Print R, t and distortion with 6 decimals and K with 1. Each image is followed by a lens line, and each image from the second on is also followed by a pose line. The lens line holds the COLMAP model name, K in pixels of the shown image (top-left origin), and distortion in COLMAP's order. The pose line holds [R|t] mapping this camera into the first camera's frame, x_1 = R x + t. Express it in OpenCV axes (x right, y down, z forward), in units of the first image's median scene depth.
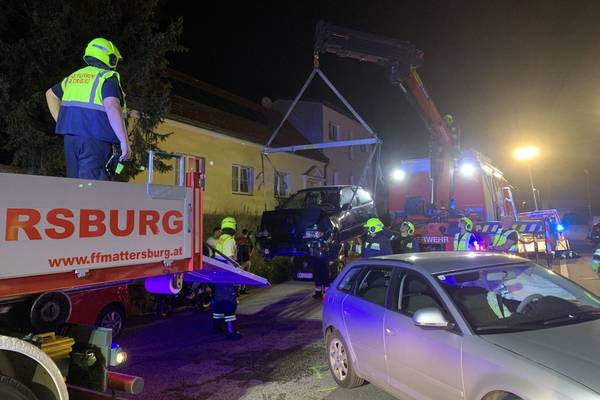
lens RADIAL K [[462.8, 0, 300.8], [0, 462.8, 171.9], [0, 0, 1]] dist [0.003012, -0.001898]
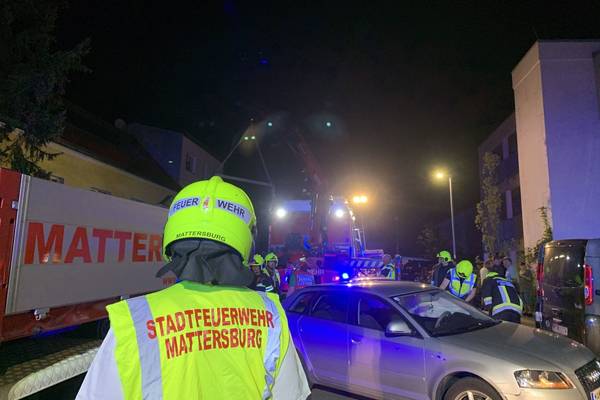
lens RADIAL K [[462.8, 0, 300.8], [0, 462.8, 171.9], [0, 0, 1]] dist [0.003012, -0.001898]
pose [[0.927909, 0.099046, 0.359410, -0.168236], [-0.074513, 0.993883, -0.081518, -0.004563], [-0.365285, 0.048860, 0.929612, -0.065198]]
